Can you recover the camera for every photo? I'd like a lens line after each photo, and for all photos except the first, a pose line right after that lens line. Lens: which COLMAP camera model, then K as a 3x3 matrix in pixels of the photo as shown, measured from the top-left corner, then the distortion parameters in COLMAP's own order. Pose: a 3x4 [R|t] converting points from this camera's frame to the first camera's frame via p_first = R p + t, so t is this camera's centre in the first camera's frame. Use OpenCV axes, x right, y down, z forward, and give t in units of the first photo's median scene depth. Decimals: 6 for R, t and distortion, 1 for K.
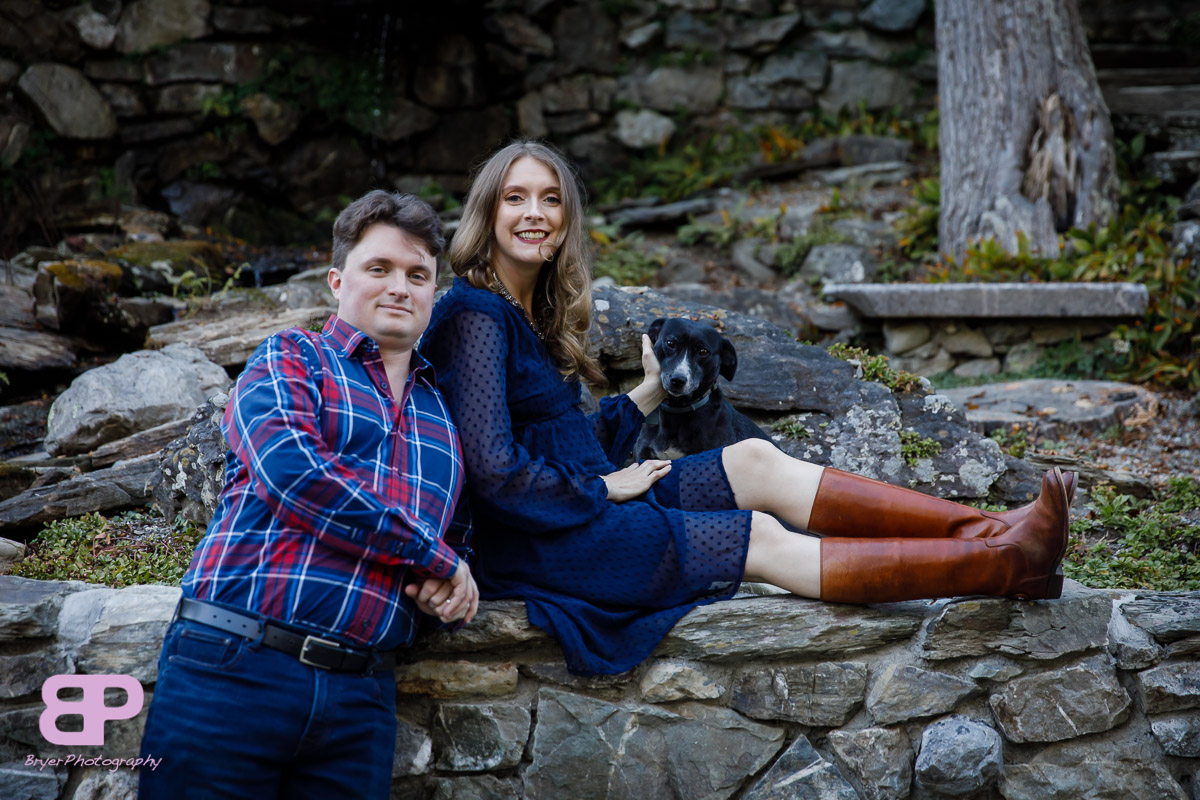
lens RADIAL K [[2242.4, 0, 672.0], [0, 2242.4, 430.1], [0, 0, 1]] dist [0.003487, -0.081547]
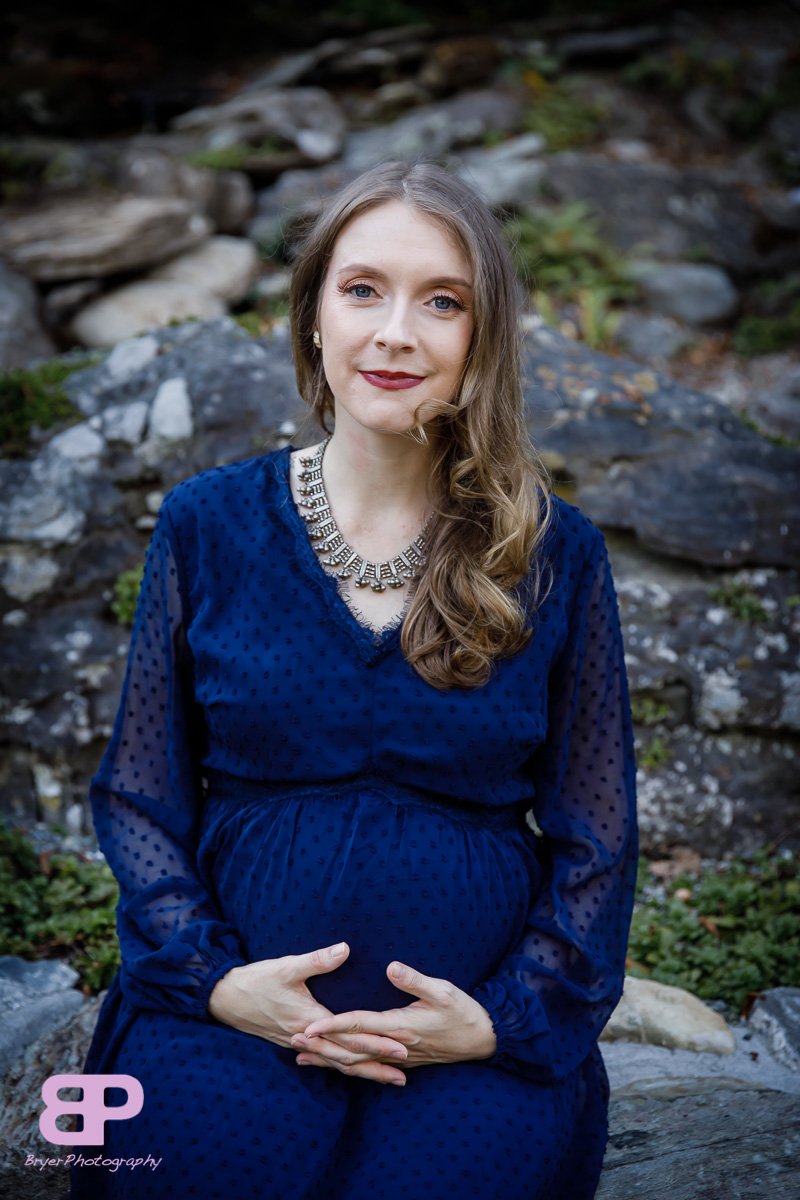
lens RADIAL K [[1751.4, 0, 400.0], [0, 1751.4, 600.0], [0, 0, 1]] dist [-0.004250, -0.005282]
pose [[0.990745, 0.087301, -0.103939, 0.006518], [-0.057145, 0.962827, 0.264005, -0.085489], [0.123123, -0.255622, 0.958905, 0.352776]]
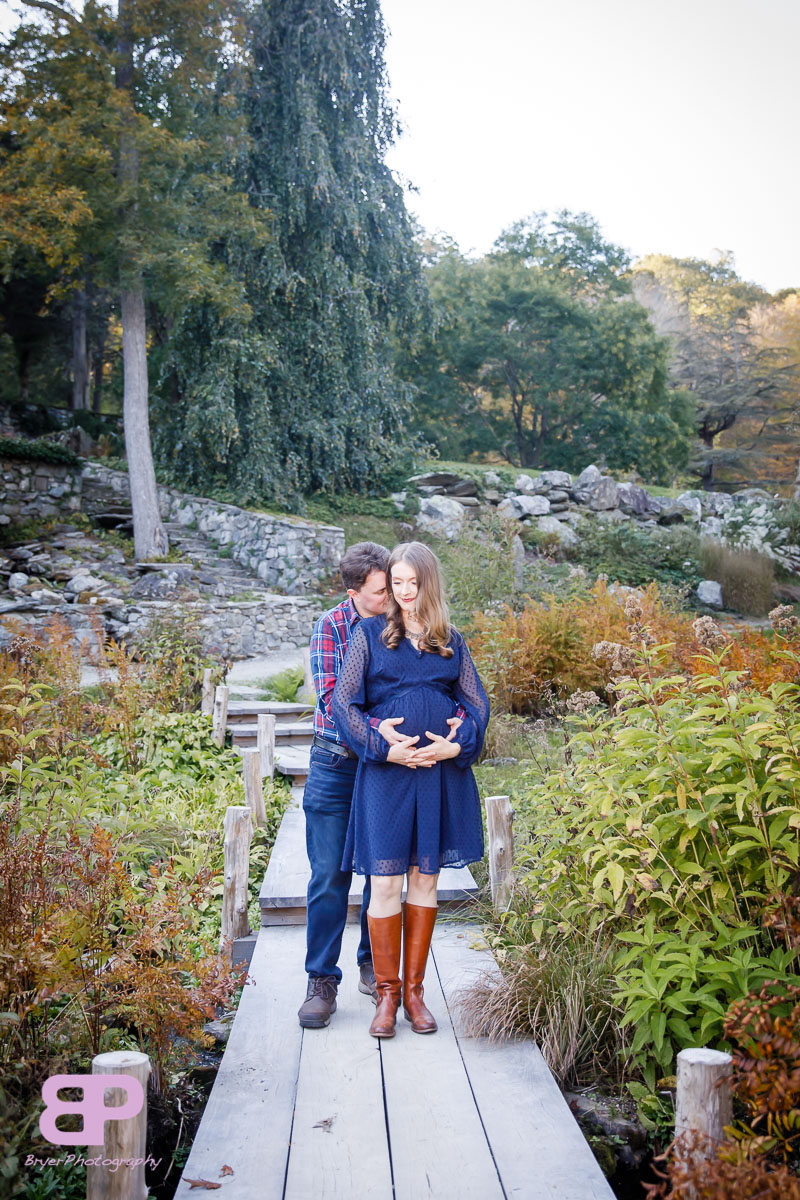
lens RADIAL K [[1165.5, 0, 400.0], [0, 1165.5, 600.0], [0, 0, 1]] dist [-0.001592, -0.000973]
pose [[0.716499, -0.013694, 0.697454, -1.595735], [0.020988, 0.999778, -0.001931, 0.047528], [-0.697272, 0.016022, 0.716627, -1.636983]]
